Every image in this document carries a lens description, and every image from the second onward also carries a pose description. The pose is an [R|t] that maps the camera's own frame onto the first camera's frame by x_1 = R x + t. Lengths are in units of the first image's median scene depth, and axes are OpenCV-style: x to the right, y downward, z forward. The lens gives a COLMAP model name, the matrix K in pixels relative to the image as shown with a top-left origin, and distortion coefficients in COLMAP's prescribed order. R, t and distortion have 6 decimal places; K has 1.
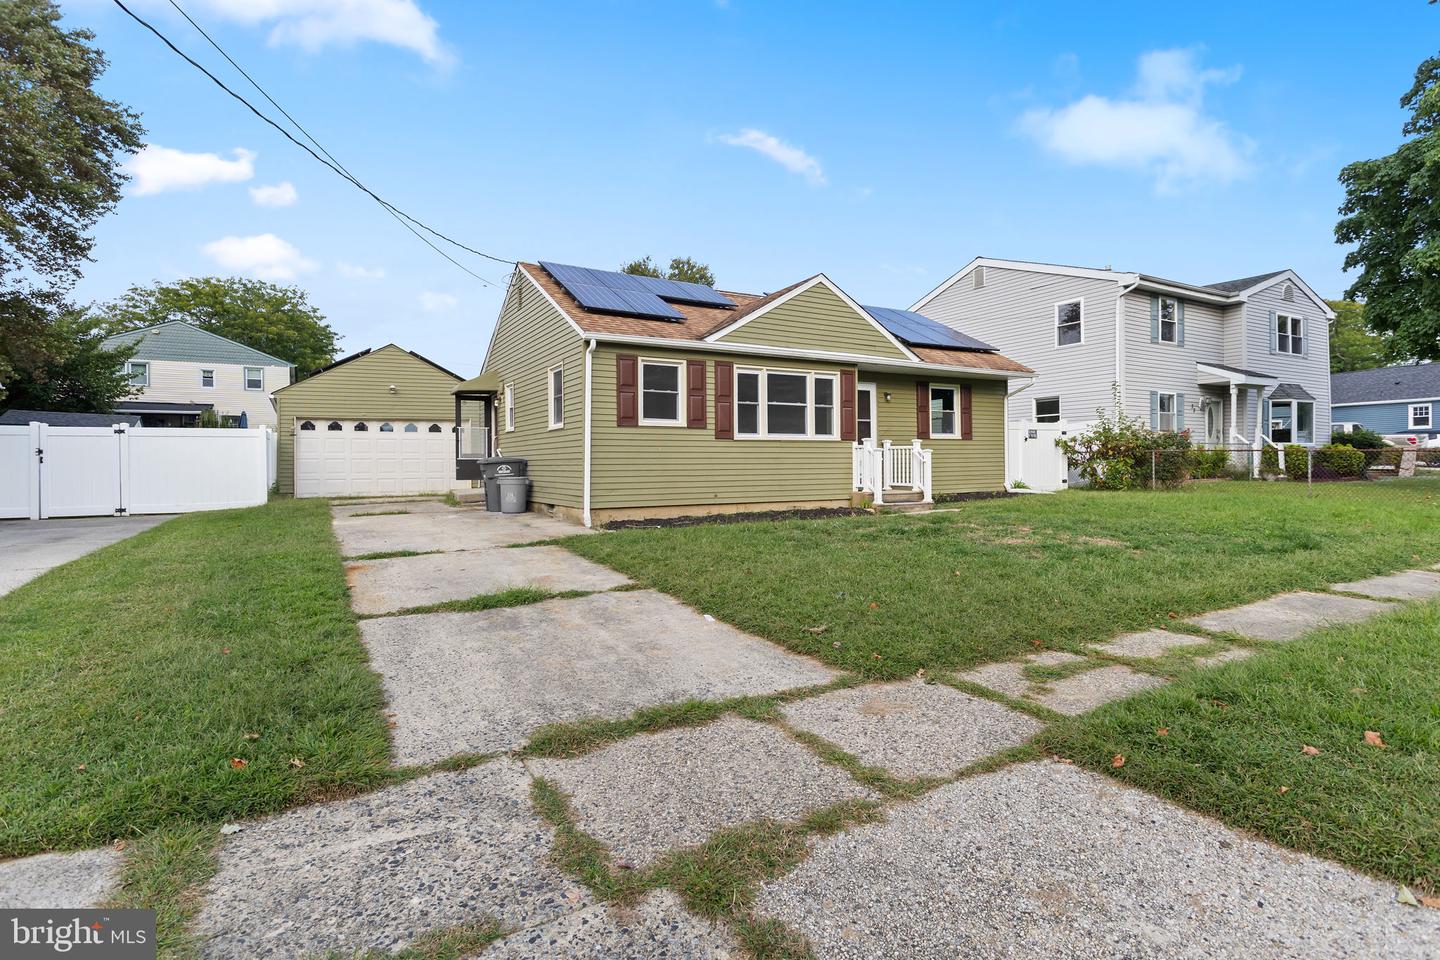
lens RADIAL K [[713.0, 0, 729.0], [0, 713.0, 478.9], [0, 0, 1]] dist [-0.000412, 0.000993]
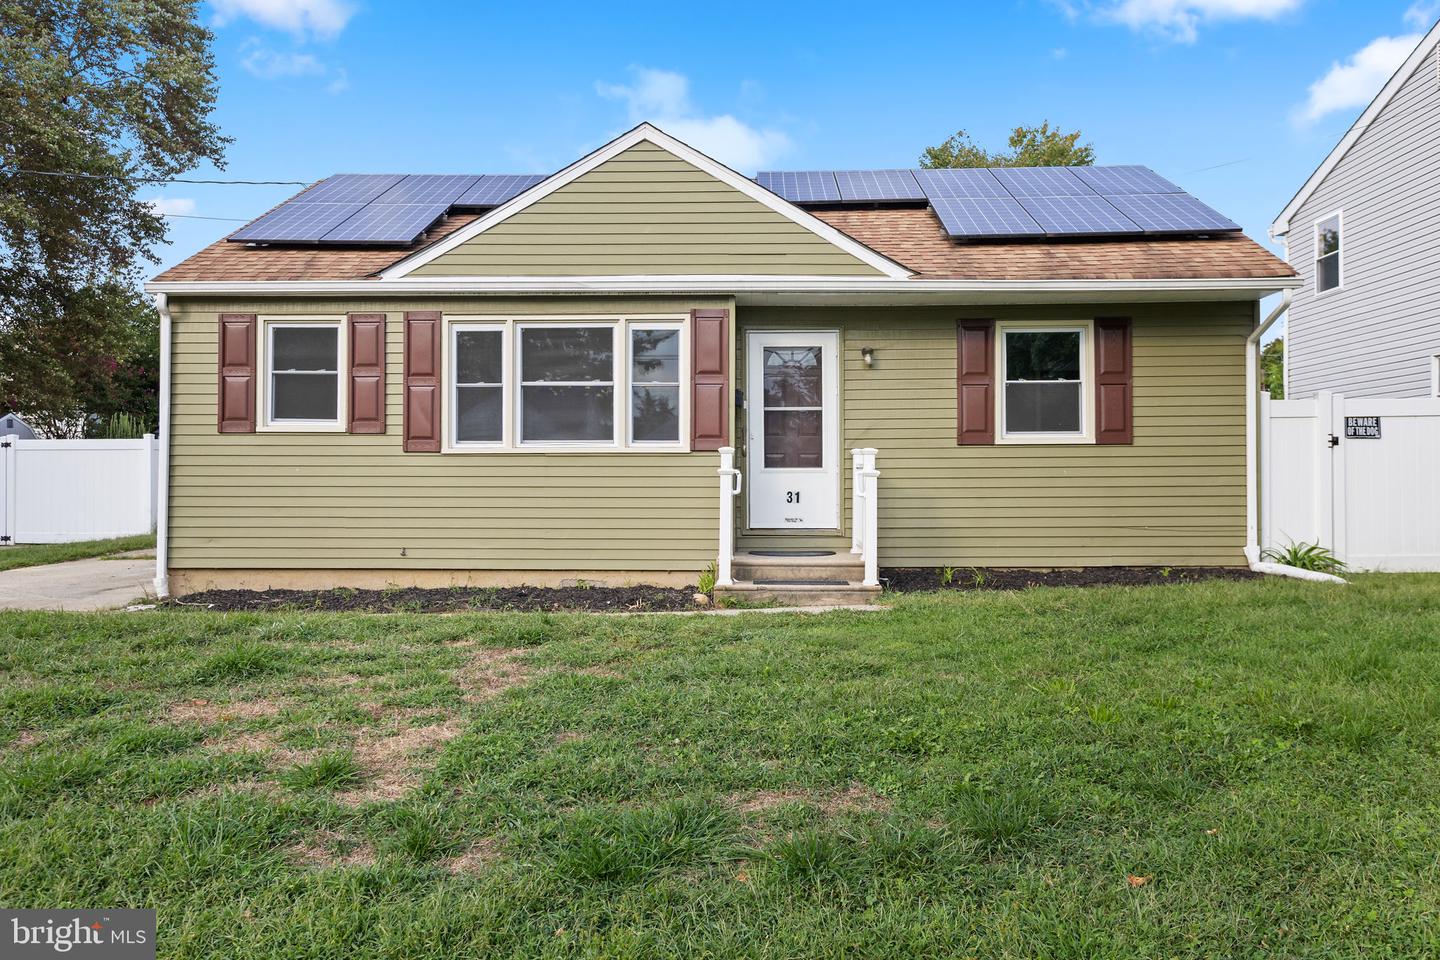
lens RADIAL K [[1096.2, 0, 720.6], [0, 1096.2, 477.0], [0, 0, 1]] dist [0.014140, -0.008615]
pose [[0.846730, 0.007181, -0.531974, 0.597140], [-0.017643, 0.999738, -0.014588, -0.026260], [0.531730, 0.021738, 0.846635, 0.375811]]
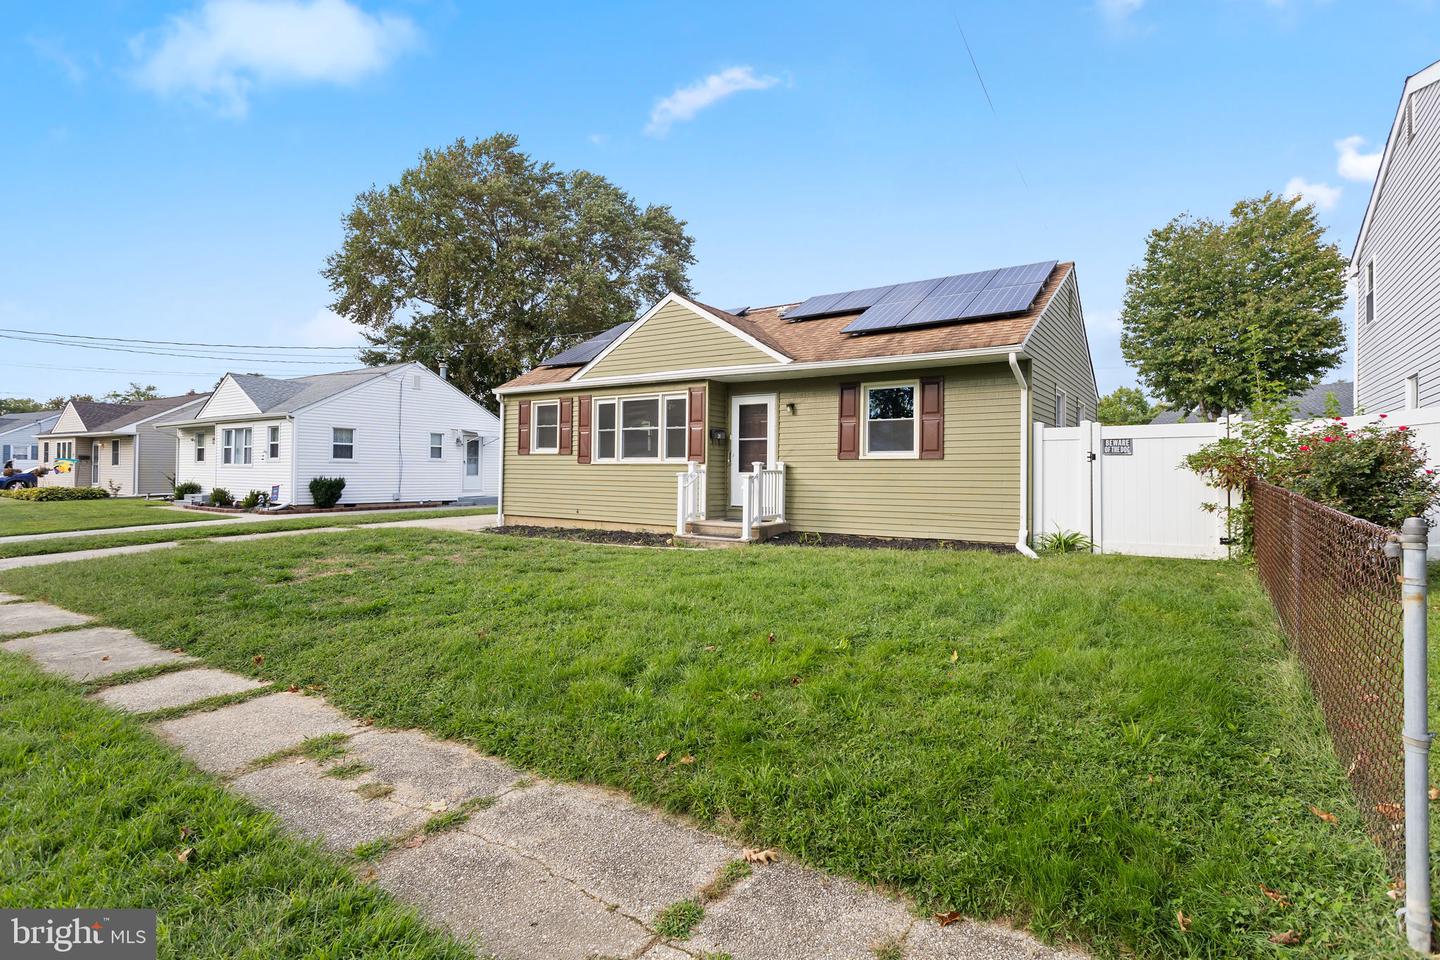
lens RADIAL K [[713.0, 0, 723.5], [0, 713.0, 473.3], [0, 0, 1]] dist [-0.000412, 0.000993]
pose [[0.430090, 0.013099, -0.902691, 1.046407], [-0.033605, 0.999434, -0.001509, -0.042443], [0.902161, 0.030984, 0.430286, 0.660241]]
